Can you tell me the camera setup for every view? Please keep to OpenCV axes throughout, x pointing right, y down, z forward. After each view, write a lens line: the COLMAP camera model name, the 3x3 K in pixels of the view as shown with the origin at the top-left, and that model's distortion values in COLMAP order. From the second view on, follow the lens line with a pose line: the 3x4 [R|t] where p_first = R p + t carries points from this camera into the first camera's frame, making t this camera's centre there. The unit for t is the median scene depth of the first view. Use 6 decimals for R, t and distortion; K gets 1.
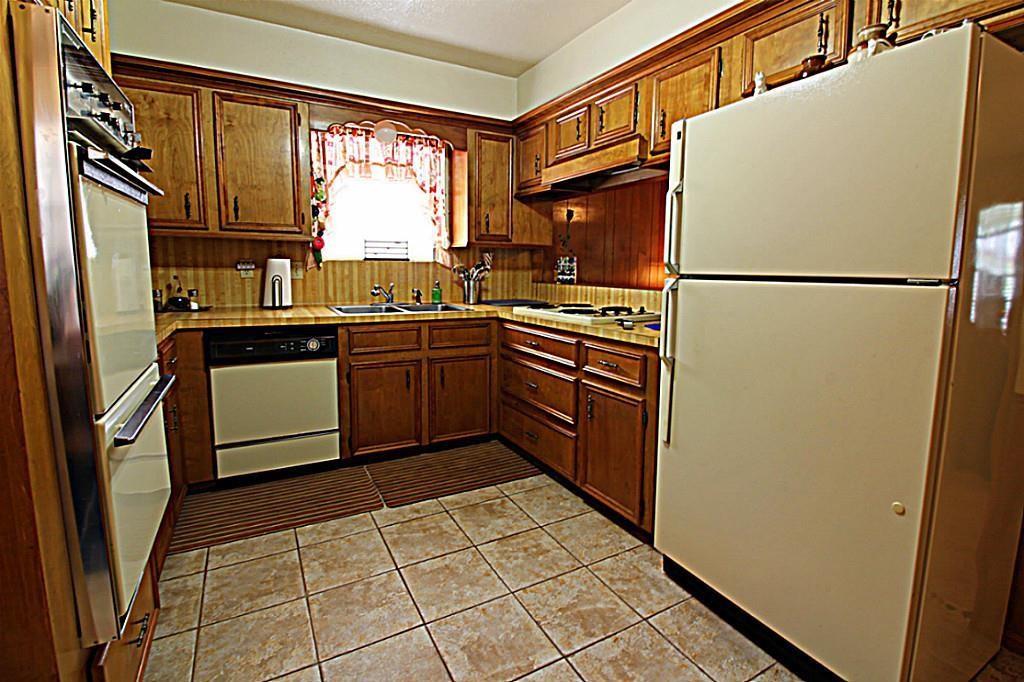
lens RADIAL K [[470.2, 0, 512.2], [0, 470.2, 327.3], [0, 0, 1]] dist [-0.001381, -0.012814]
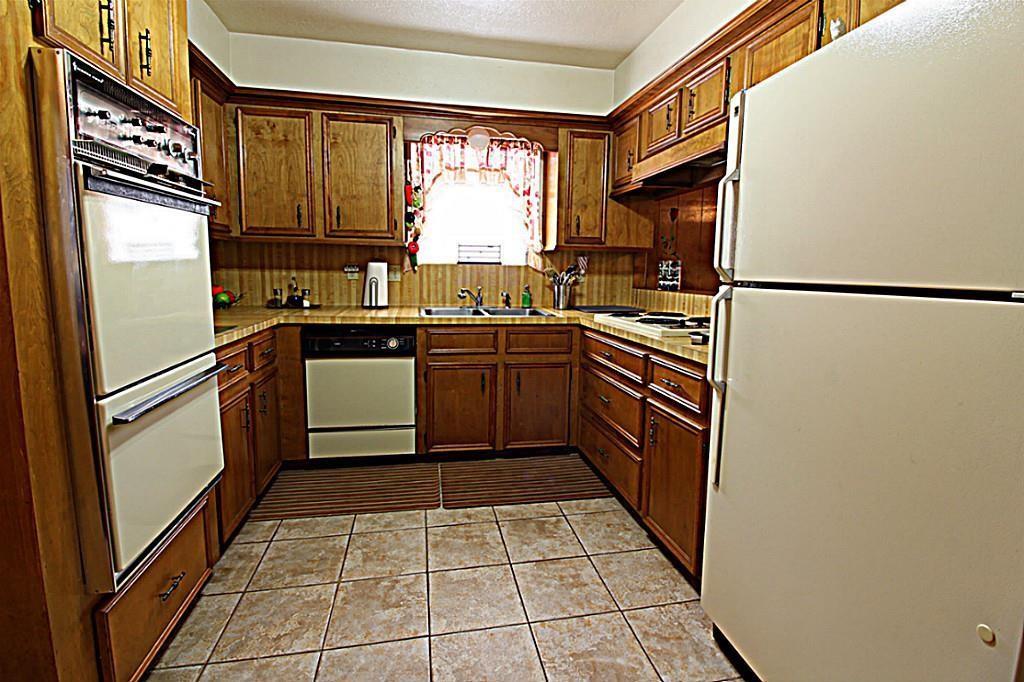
lens RADIAL K [[470.2, 0, 512.2], [0, 470.2, 327.3], [0, 0, 1]] dist [-0.001381, -0.012814]
pose [[0.953263, 0.041208, -0.299317, 0.145091], [-0.043771, 0.999040, -0.001862, -0.008613], [0.298953, 0.014877, 0.954152, 0.066133]]
